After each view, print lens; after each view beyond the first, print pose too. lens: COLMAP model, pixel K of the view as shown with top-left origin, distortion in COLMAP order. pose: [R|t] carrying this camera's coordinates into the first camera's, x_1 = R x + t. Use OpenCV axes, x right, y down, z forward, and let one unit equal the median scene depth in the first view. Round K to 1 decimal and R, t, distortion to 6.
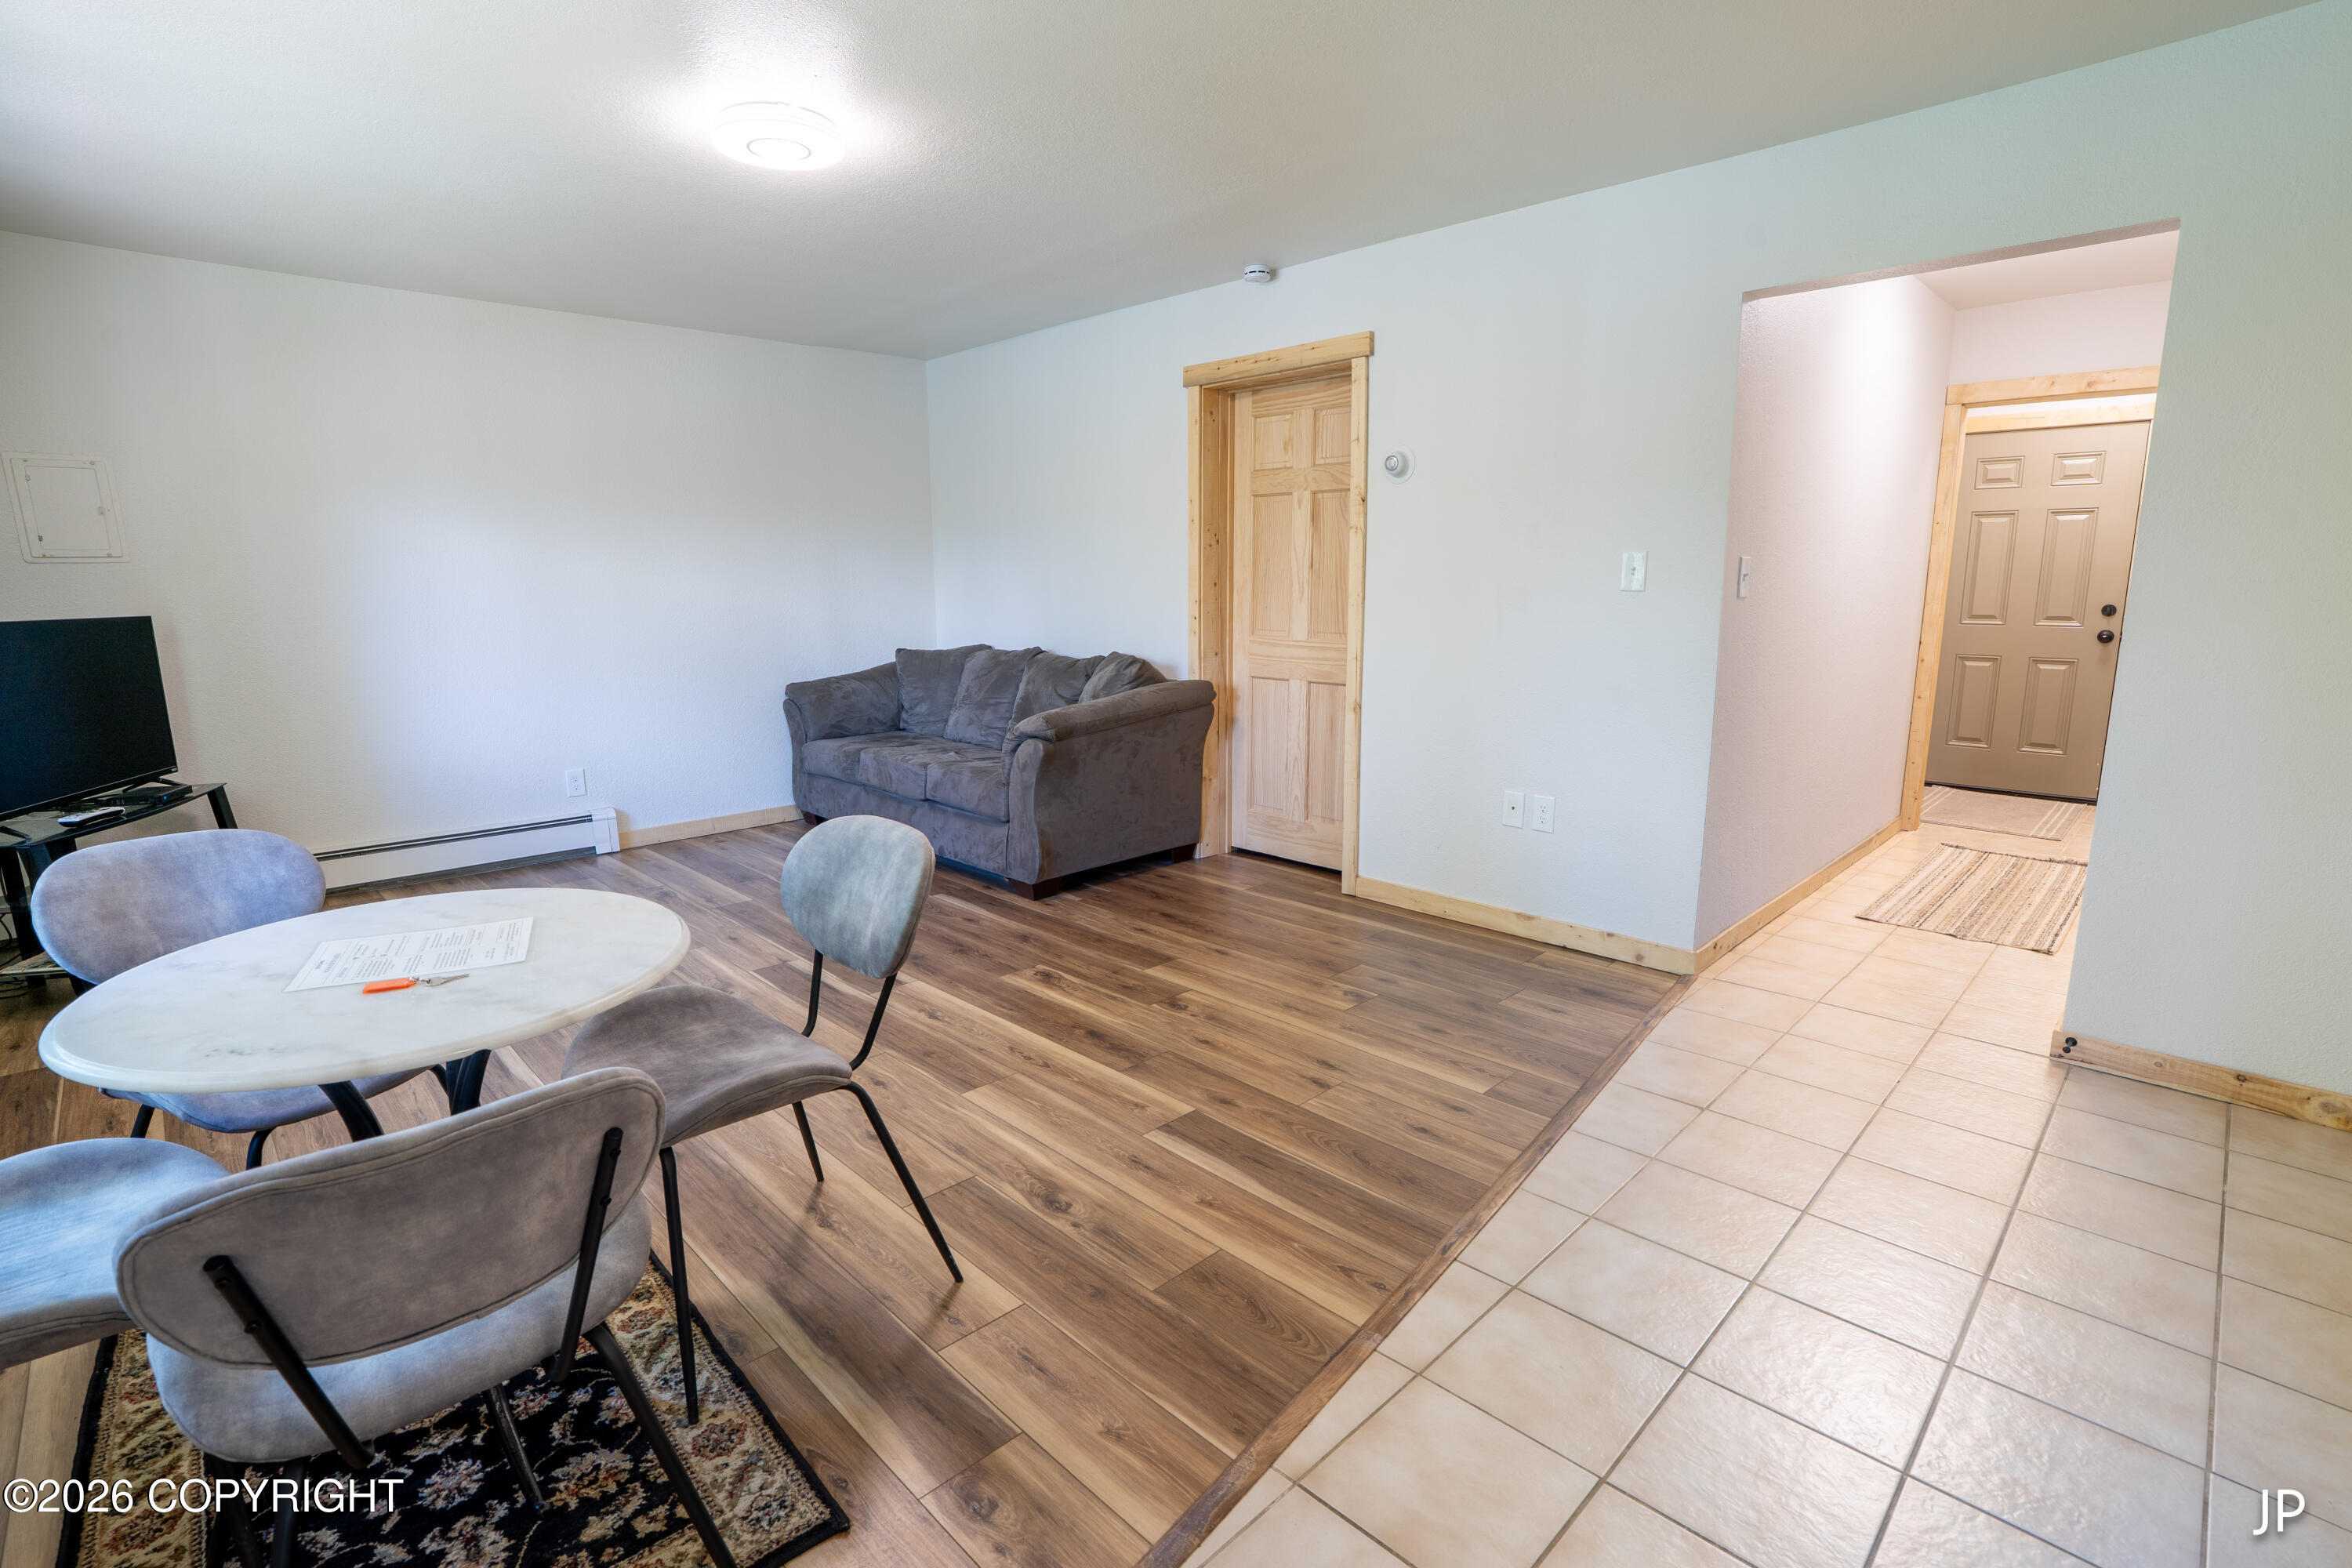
lens RADIAL K [[1100.6, 0, 1176.0], [0, 1100.6, 784.0], [0, 0, 1]] dist [-0.069210, 0.026995]
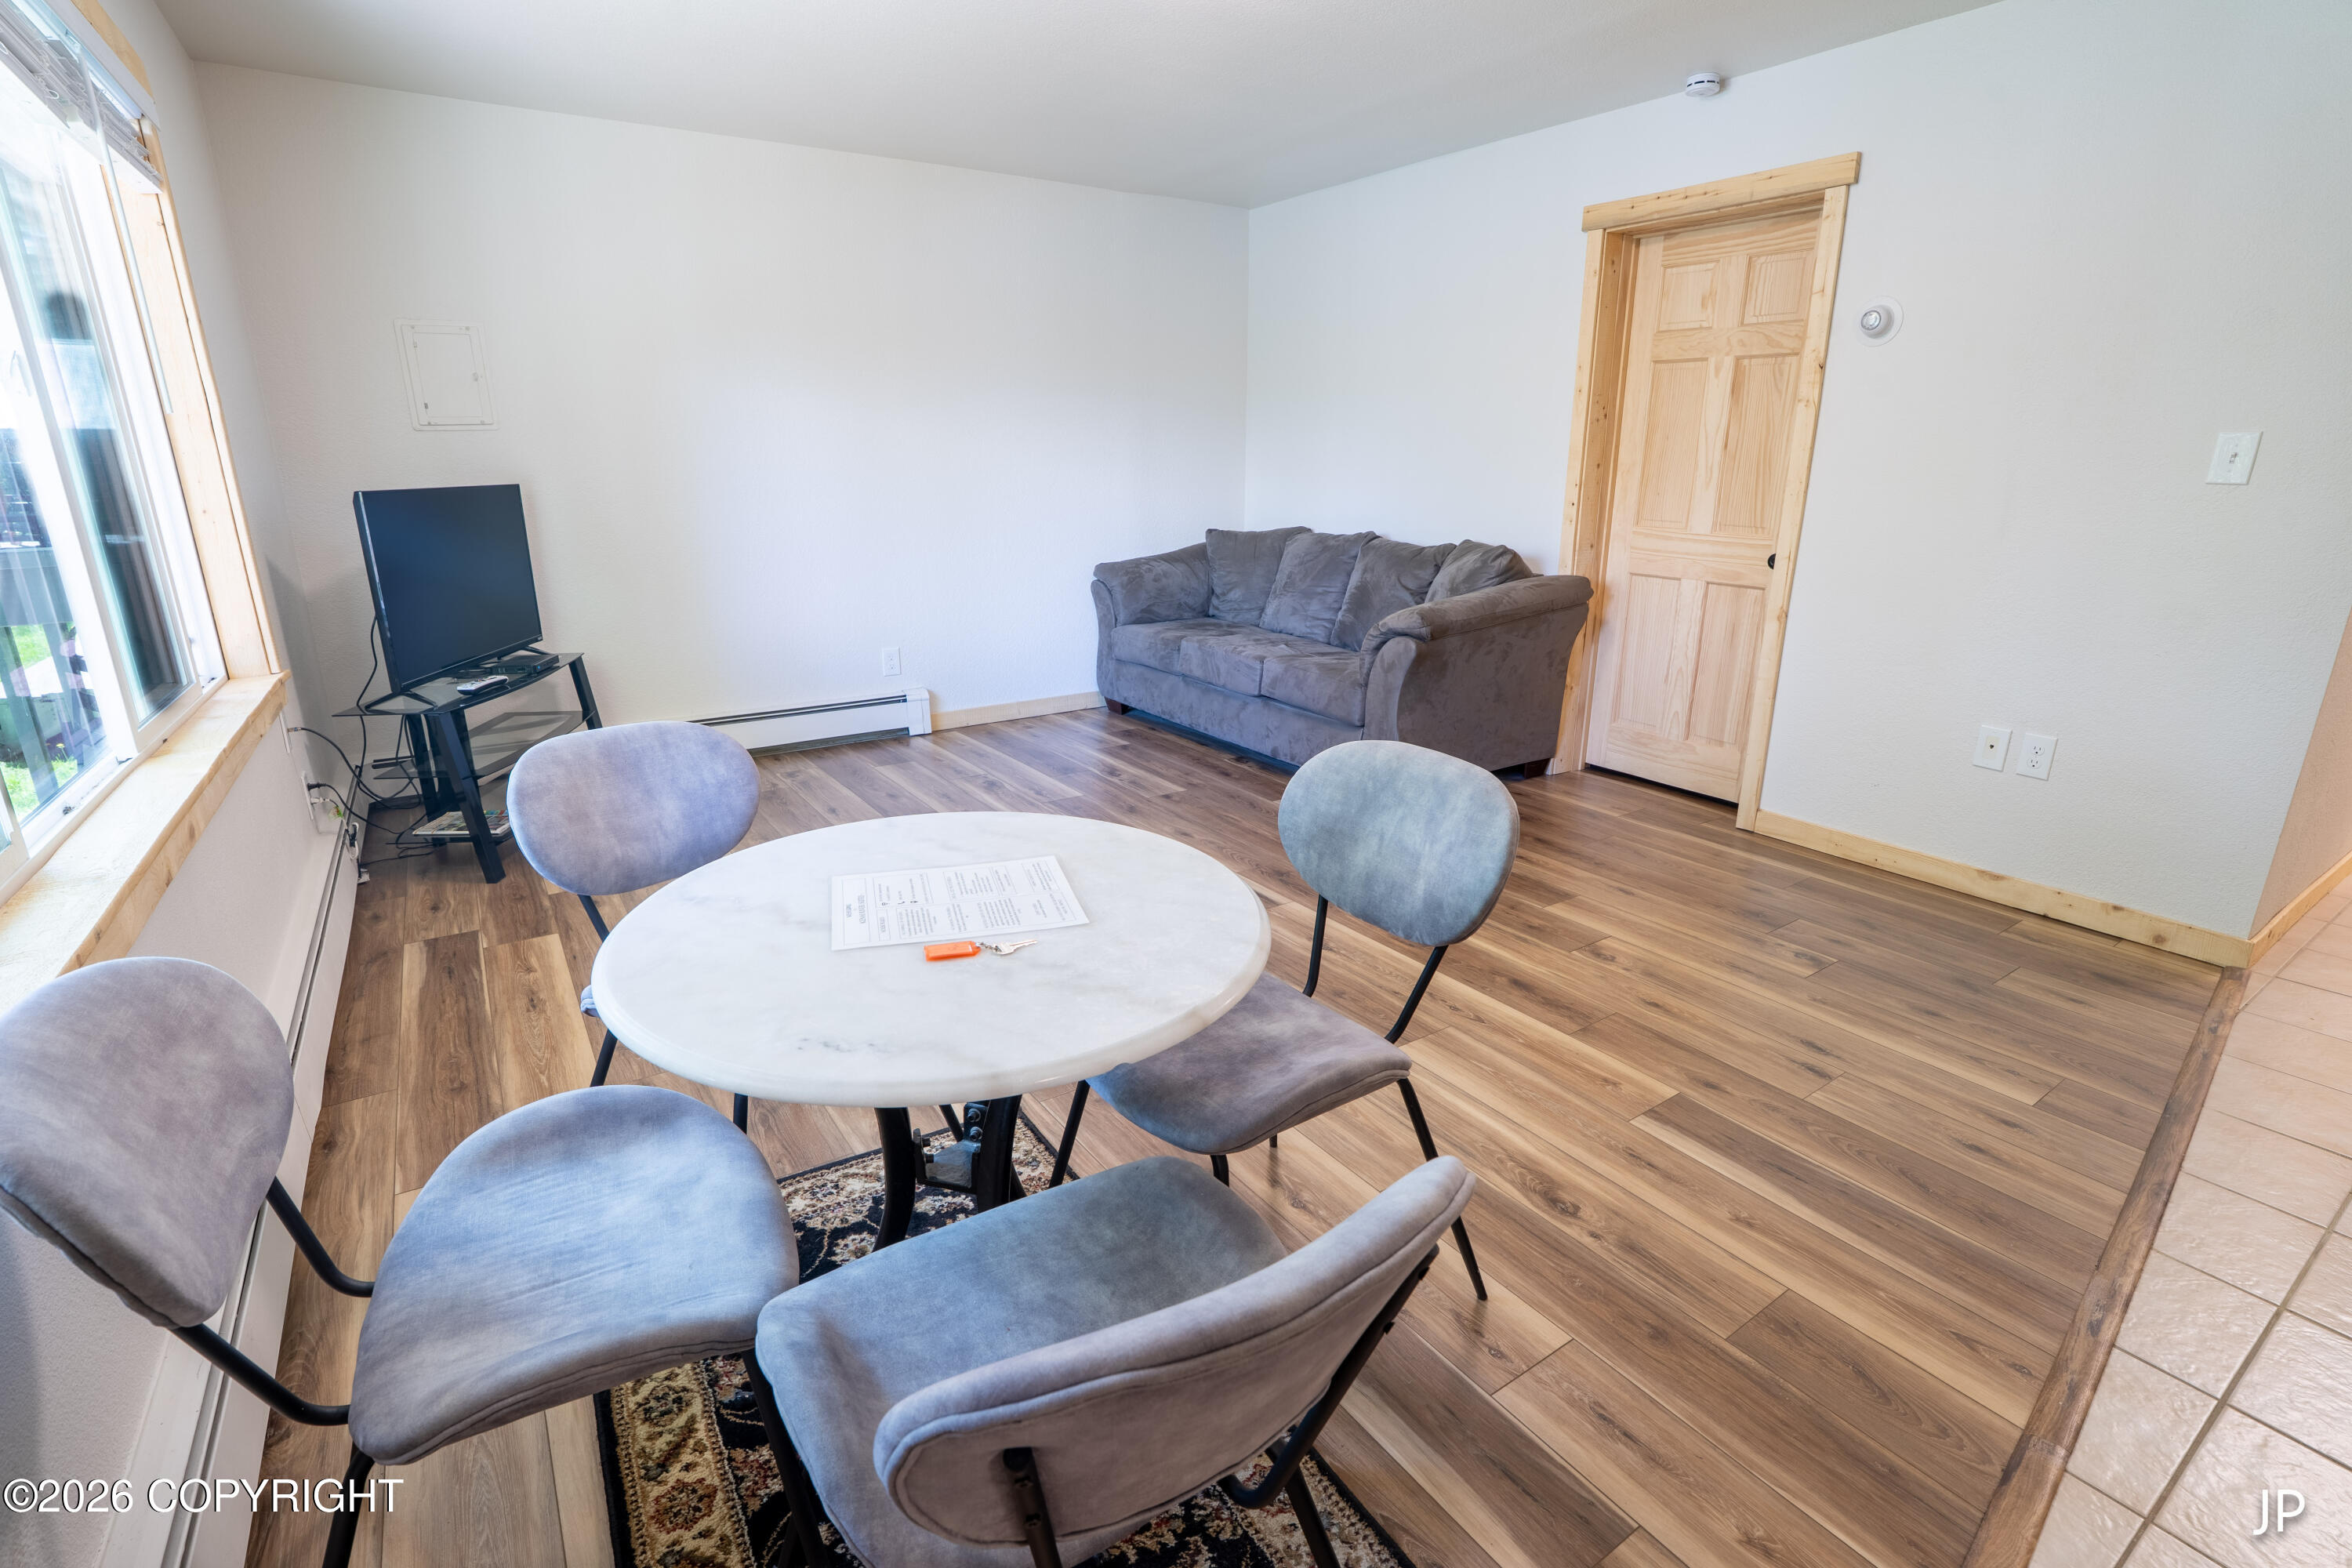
lens RADIAL K [[1100.6, 0, 1176.0], [0, 1100.6, 784.0], [0, 0, 1]] dist [-0.069210, 0.026995]
pose [[0.982693, 0.060441, -0.175105, -0.188315], [-0.041731, 0.993206, 0.108631, -0.014141], [0.180481, -0.099444, 0.978539, 0.101505]]
